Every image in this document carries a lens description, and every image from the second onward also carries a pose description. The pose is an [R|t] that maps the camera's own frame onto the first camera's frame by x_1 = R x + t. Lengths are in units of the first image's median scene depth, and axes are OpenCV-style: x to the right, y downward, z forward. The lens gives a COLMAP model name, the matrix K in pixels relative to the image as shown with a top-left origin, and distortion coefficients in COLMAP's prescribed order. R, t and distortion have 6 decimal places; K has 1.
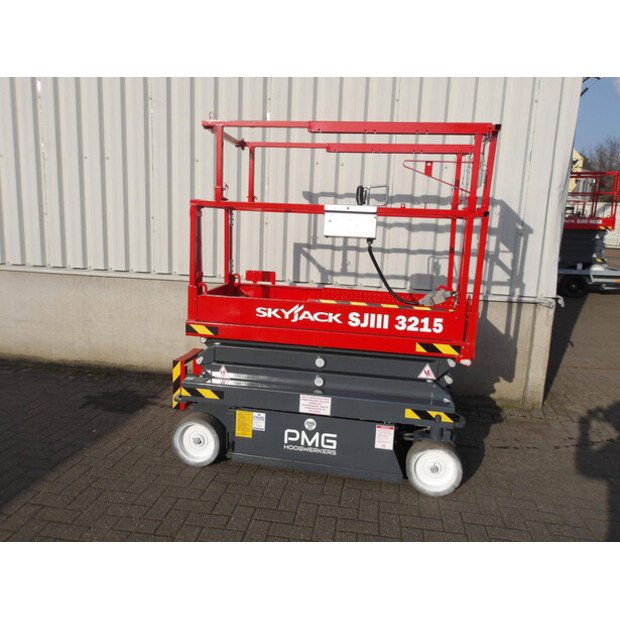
lens RADIAL K [[510.4, 0, 310.0], [0, 510.4, 310.0], [0, 0, 1]] dist [0.047859, -0.004928]
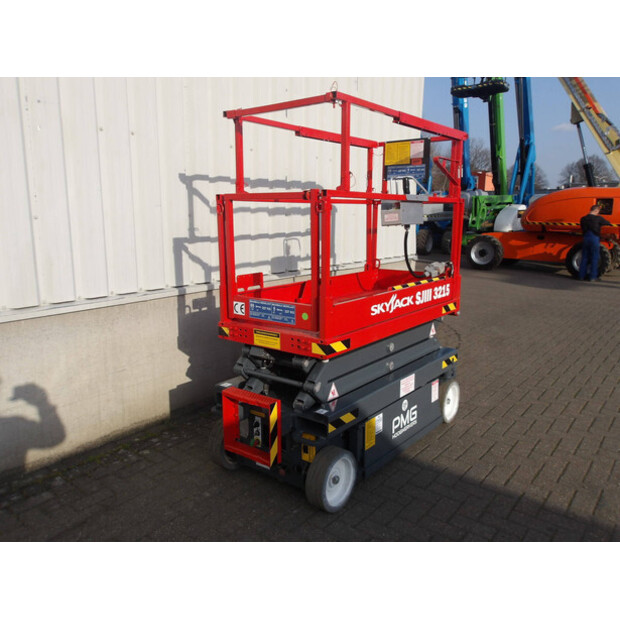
lens RADIAL K [[519.3, 0, 310.0], [0, 519.3, 310.0], [0, 0, 1]] dist [-0.005739, -0.001963]
pose [[0.480298, -0.207397, 0.852233, -0.959228], [0.165626, 0.975607, 0.144078, -0.152483], [-0.861326, 0.071951, 0.502933, 0.618366]]
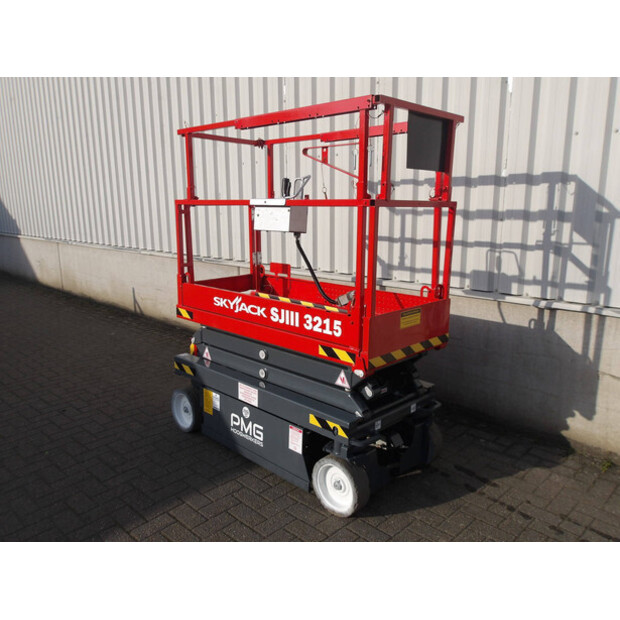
lens RADIAL K [[510.4, 0, 310.0], [0, 510.4, 310.0], [0, 0, 1]] dist [0.047859, -0.004928]
pose [[0.817405, 0.074192, -0.571266, 0.683277], [-0.062194, 0.997241, 0.040523, -0.033537], [0.572696, 0.002406, 0.819764, 0.223511]]
